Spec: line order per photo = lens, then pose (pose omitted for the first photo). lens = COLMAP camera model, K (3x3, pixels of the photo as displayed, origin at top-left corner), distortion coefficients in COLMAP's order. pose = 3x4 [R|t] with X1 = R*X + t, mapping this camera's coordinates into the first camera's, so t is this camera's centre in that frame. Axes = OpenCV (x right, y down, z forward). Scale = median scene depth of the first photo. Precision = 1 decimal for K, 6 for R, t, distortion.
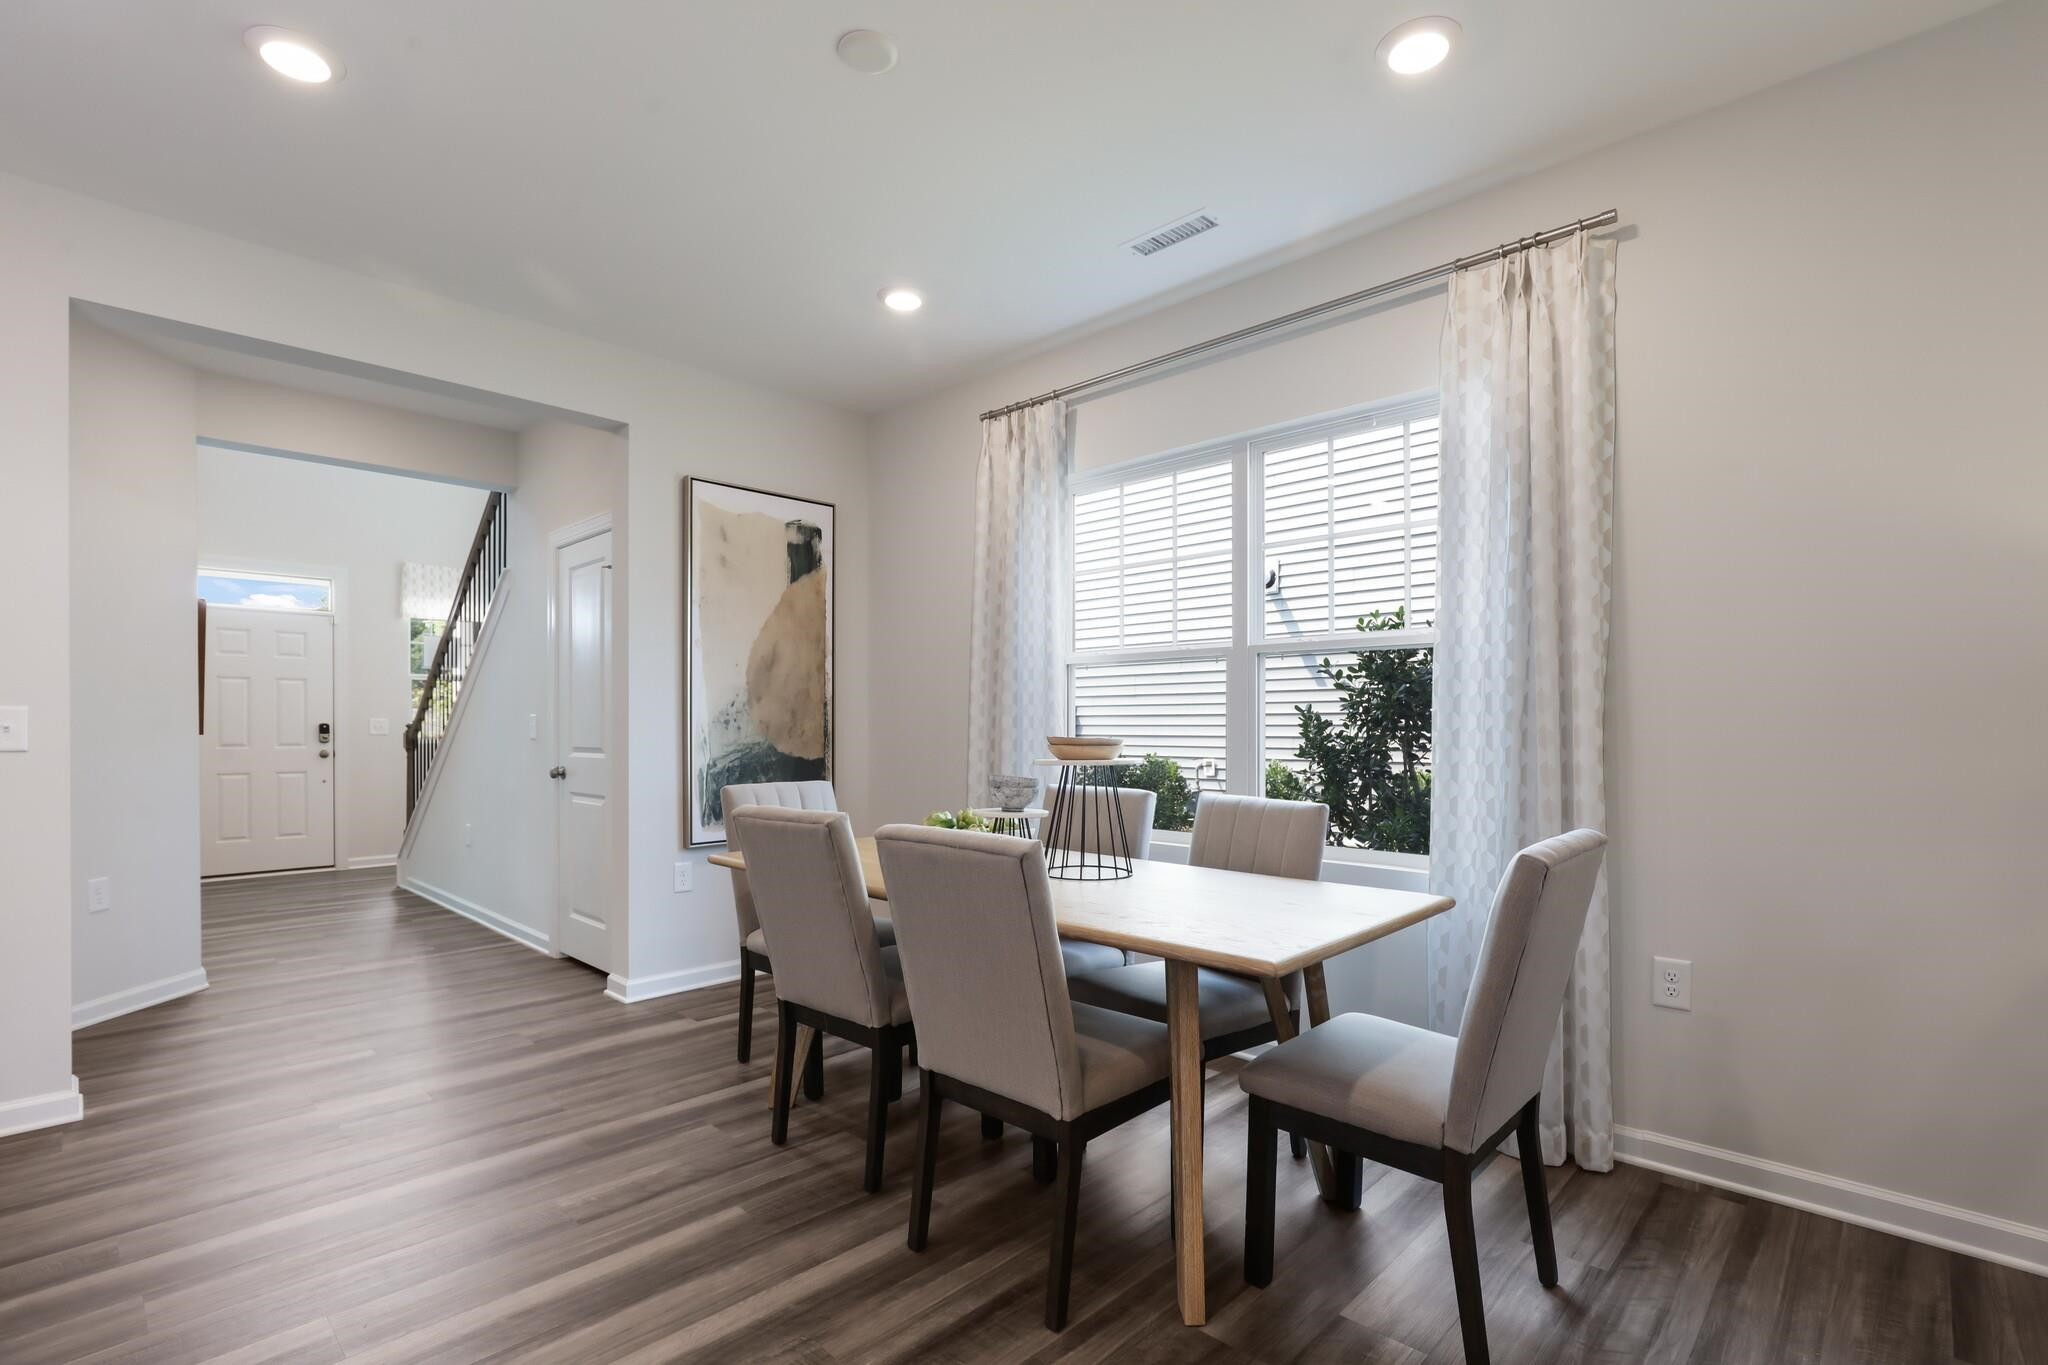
lens RADIAL K [[950.9, 0, 1030.1], [0, 950.9, 718.8], [0, 0, 1]] dist [-0.004118, -0.000974]
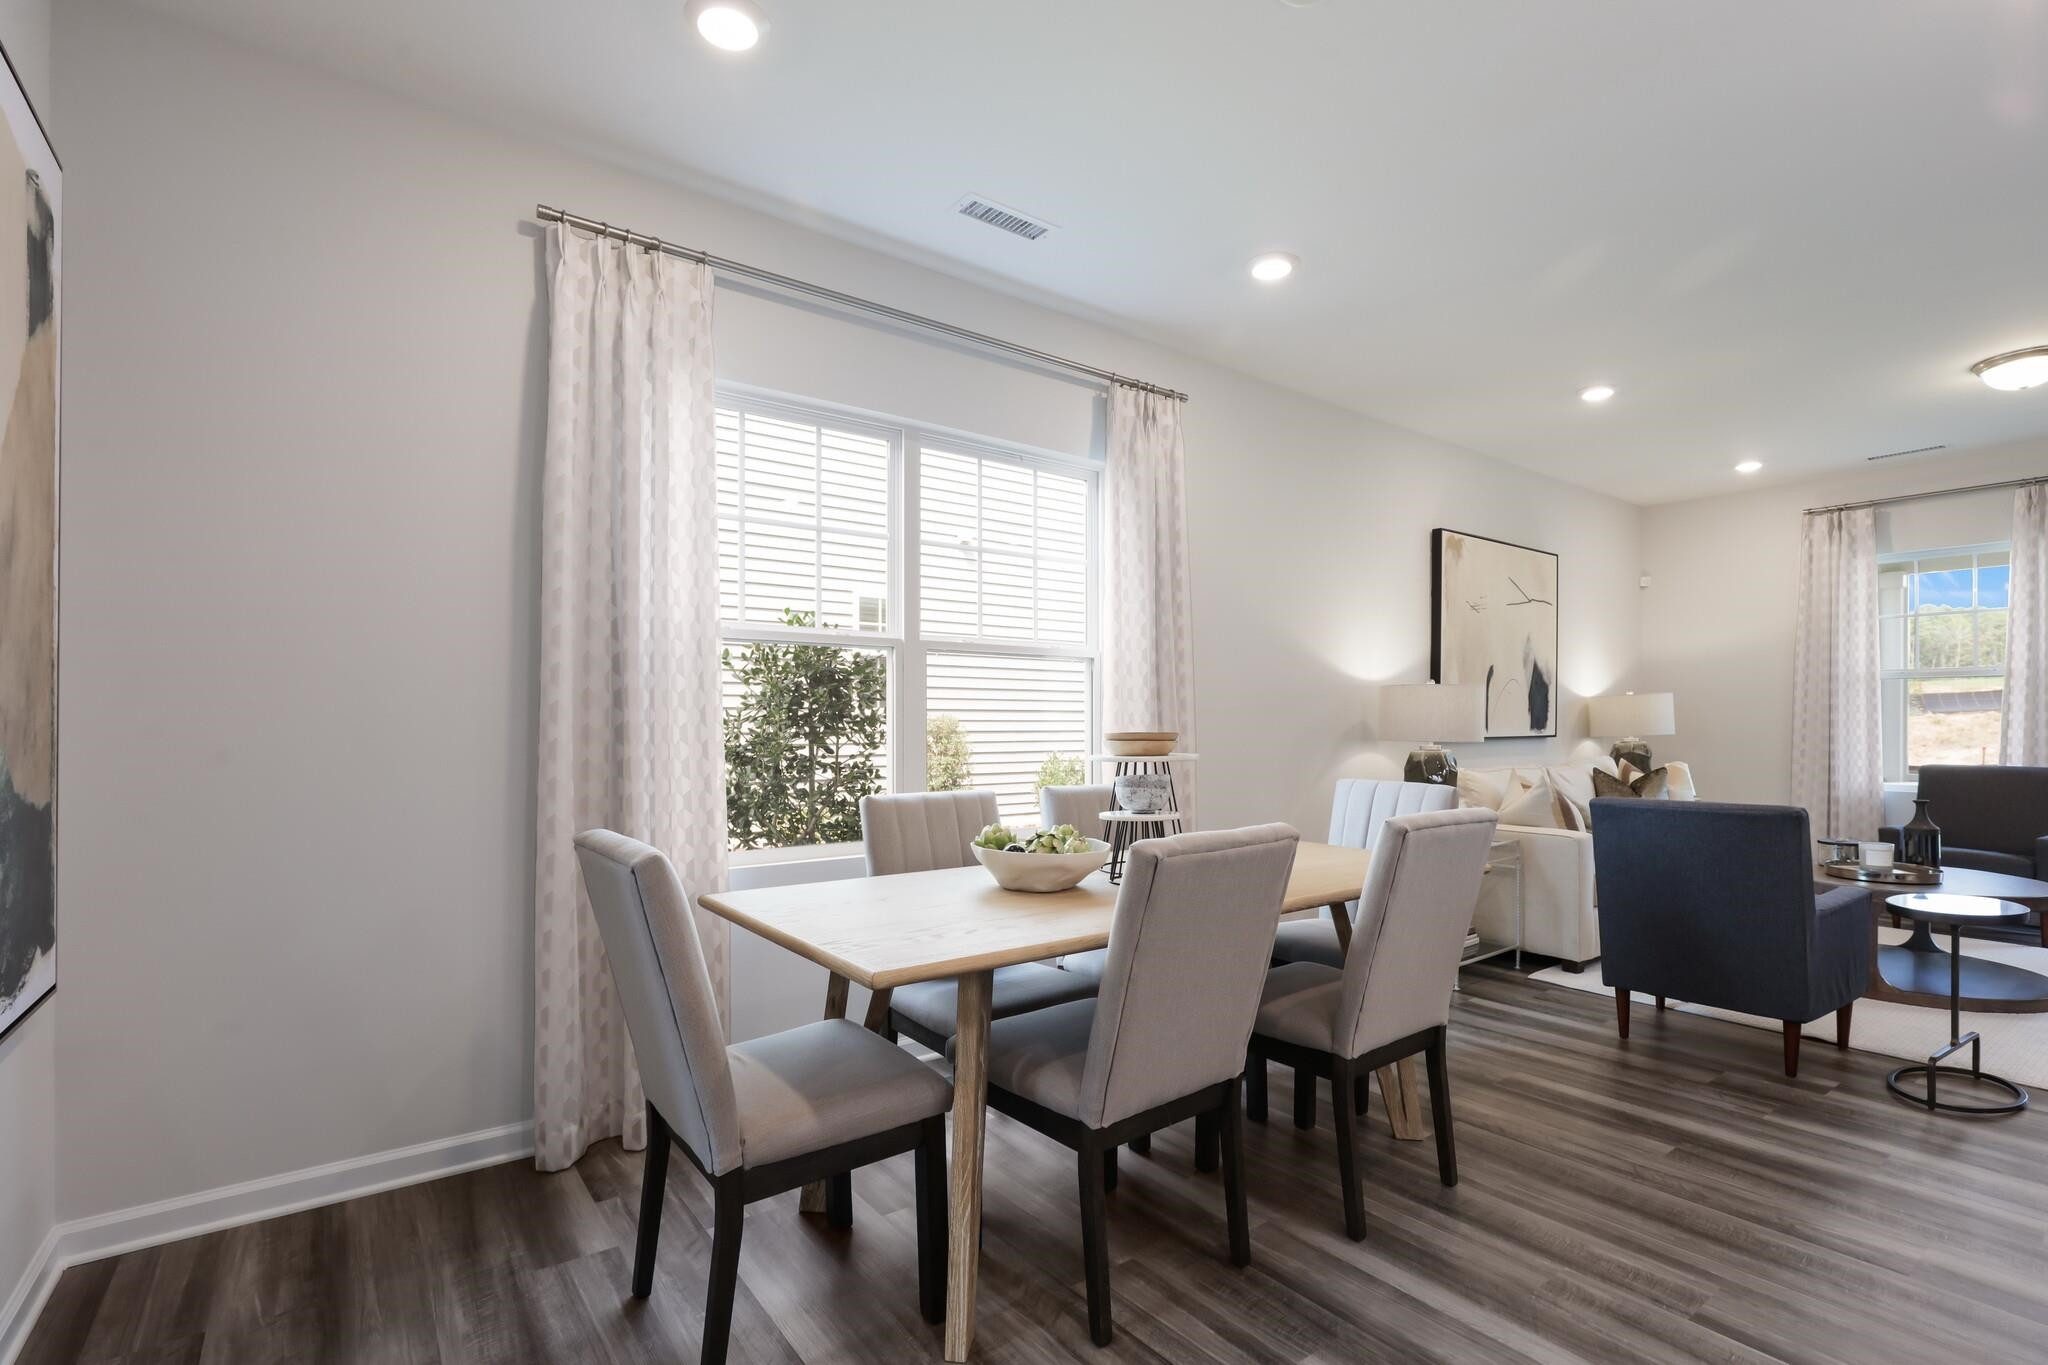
lens RADIAL K [[950.9, 0, 1030.1], [0, 950.9, 718.8], [0, 0, 1]] dist [-0.004118, -0.000974]
pose [[0.171286, -0.000999, 0.985221, -0.710122], [-0.006121, 0.999979, 0.002079, 0.001408], [-0.985202, -0.006387, 0.171277, 0.707739]]
